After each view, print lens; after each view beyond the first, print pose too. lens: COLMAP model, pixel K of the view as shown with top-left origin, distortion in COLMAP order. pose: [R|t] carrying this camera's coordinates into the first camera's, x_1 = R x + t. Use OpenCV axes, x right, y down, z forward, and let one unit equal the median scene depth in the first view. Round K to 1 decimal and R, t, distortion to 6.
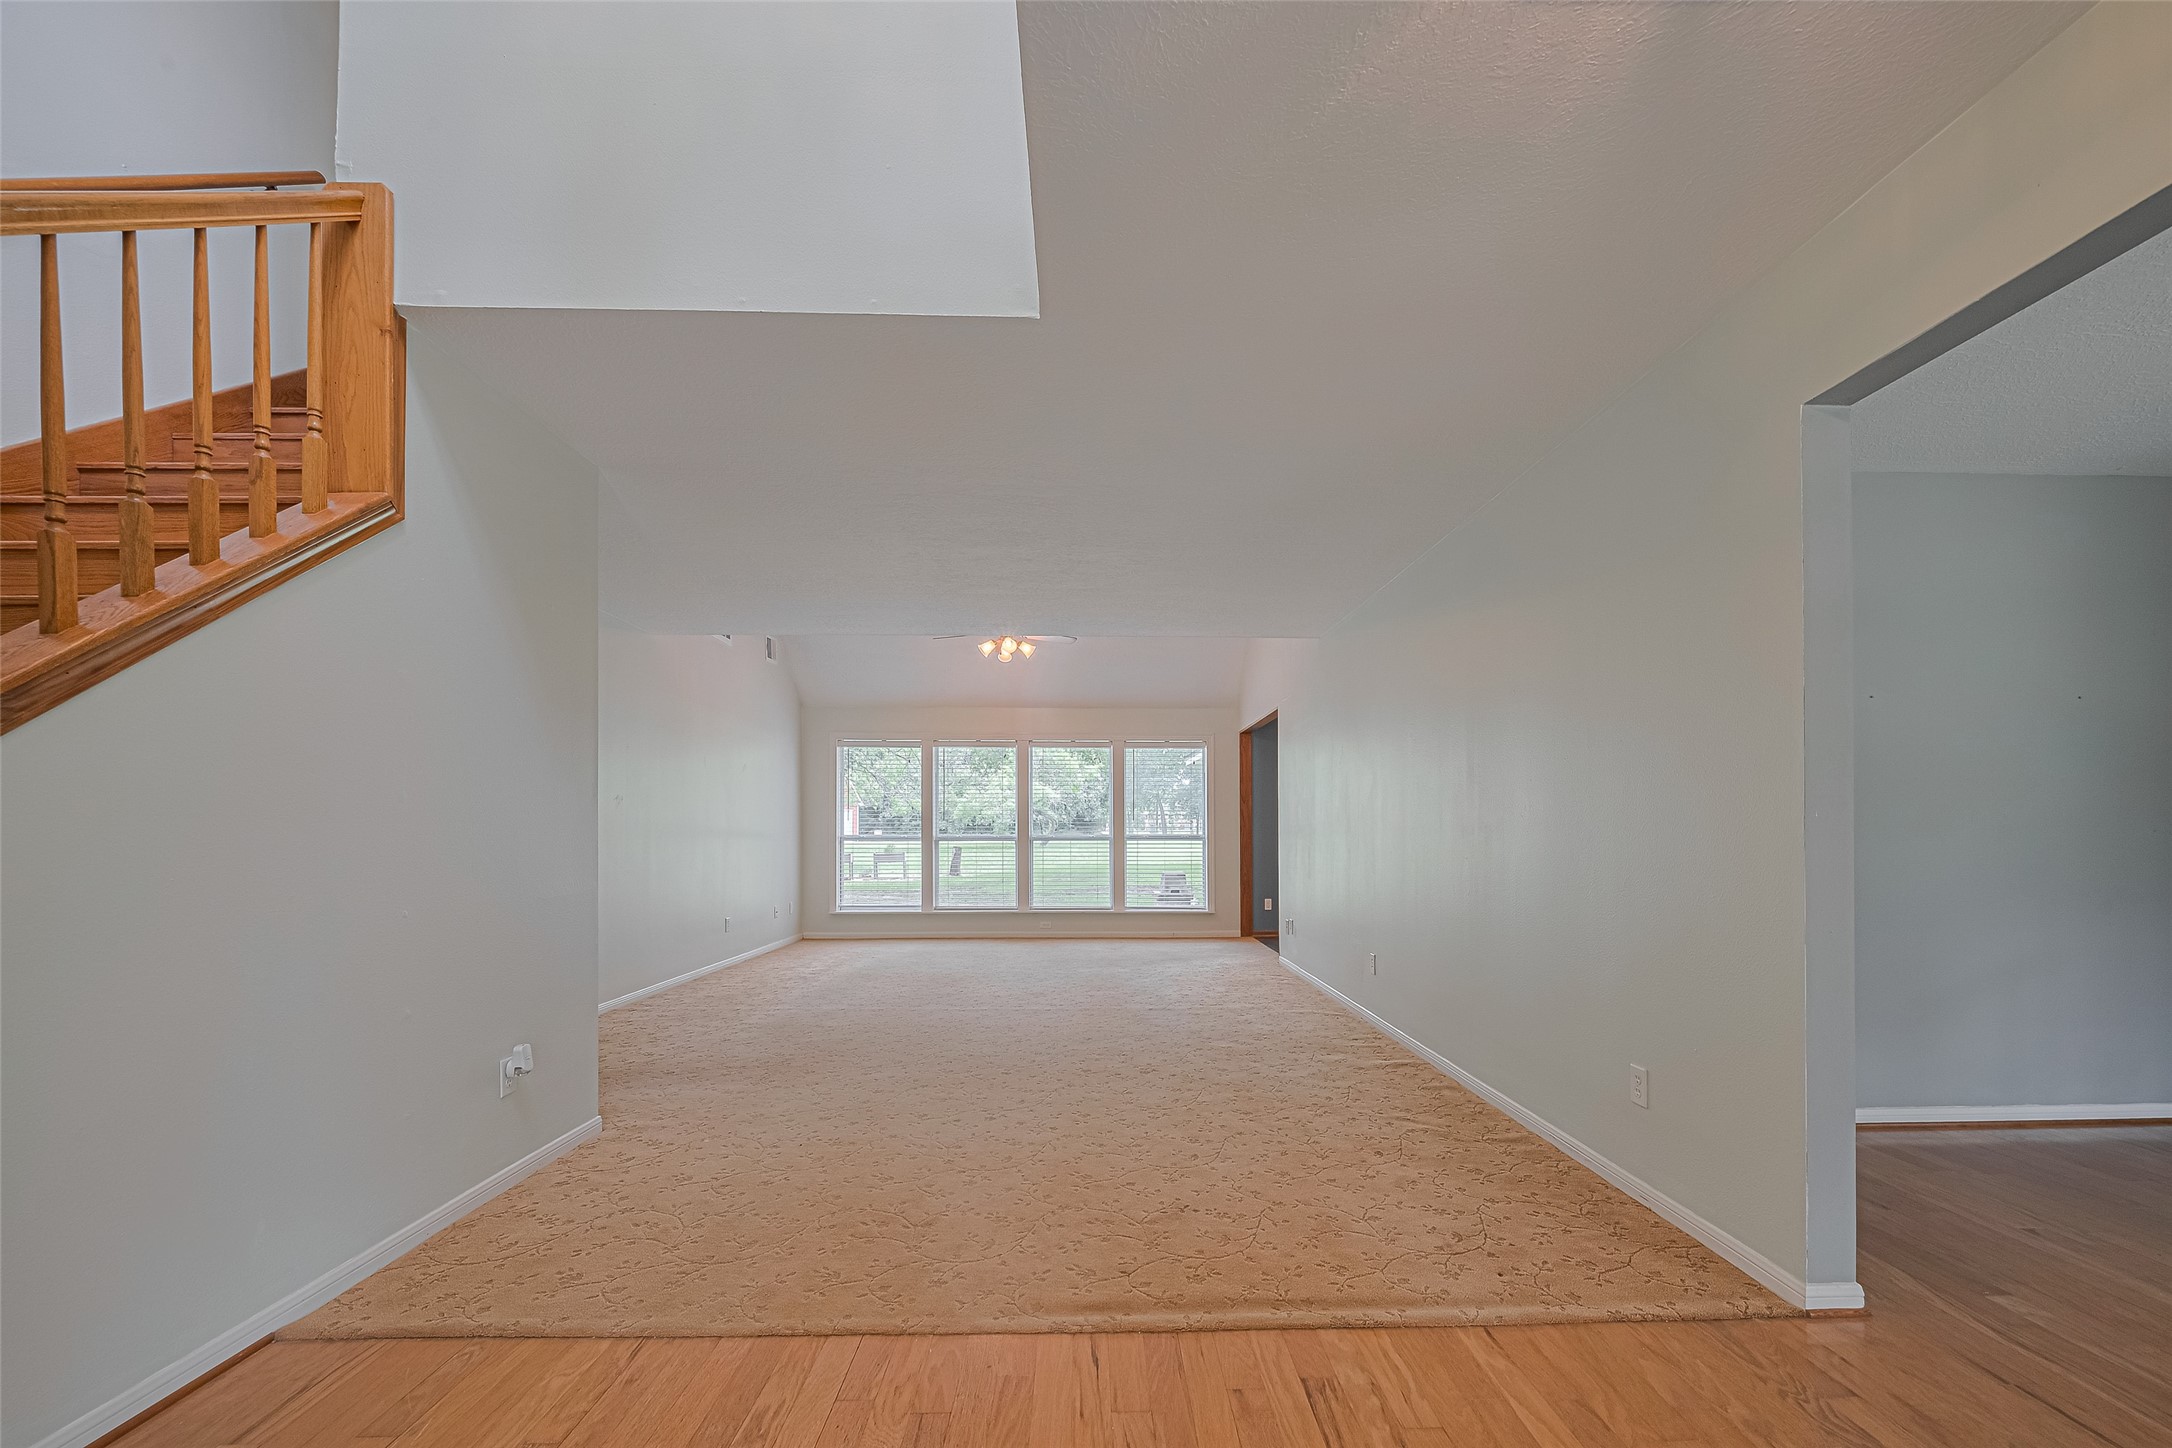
lens RADIAL K [[873.4, 0, 1127.2], [0, 873.4, 830.1], [0, 0, 1]] dist [-0.003856, -0.000534]
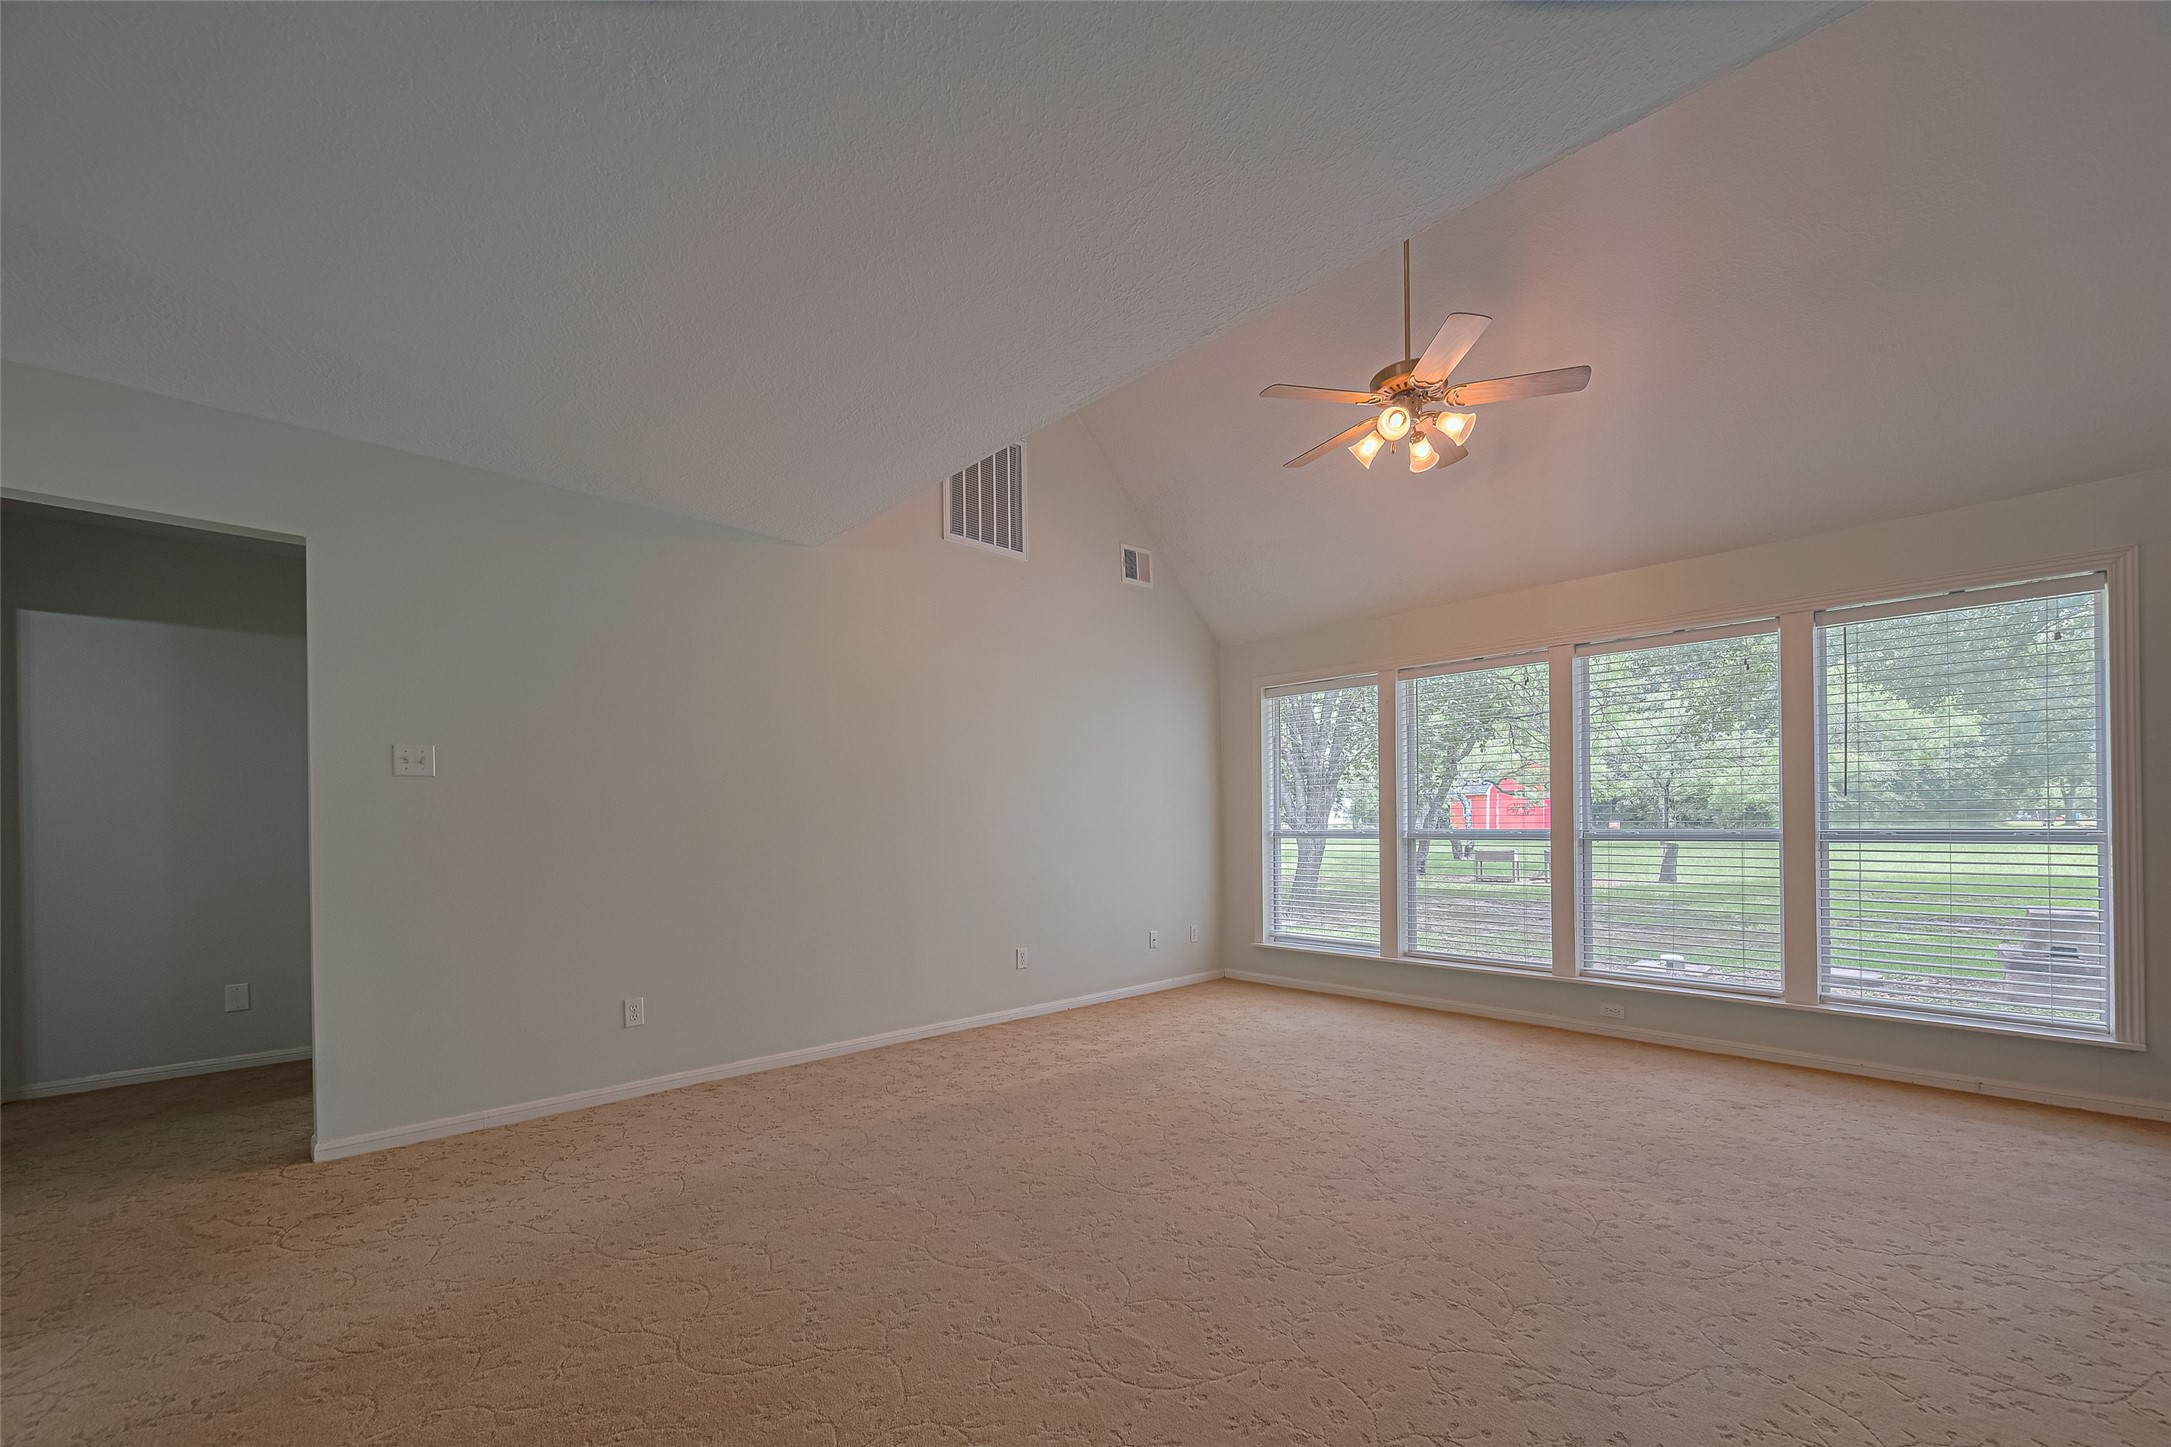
lens RADIAL K [[874.2, 0, 1081.4], [0, 874.2, 788.8], [0, 0, 1]] dist [-0.007855, -0.000359]
pose [[0.648969, -0.032376, -0.760126, 0.087403], [0.002653, 0.999184, -0.040292, 0.001682], [0.760810, 0.024132, 0.648525, 0.458186]]
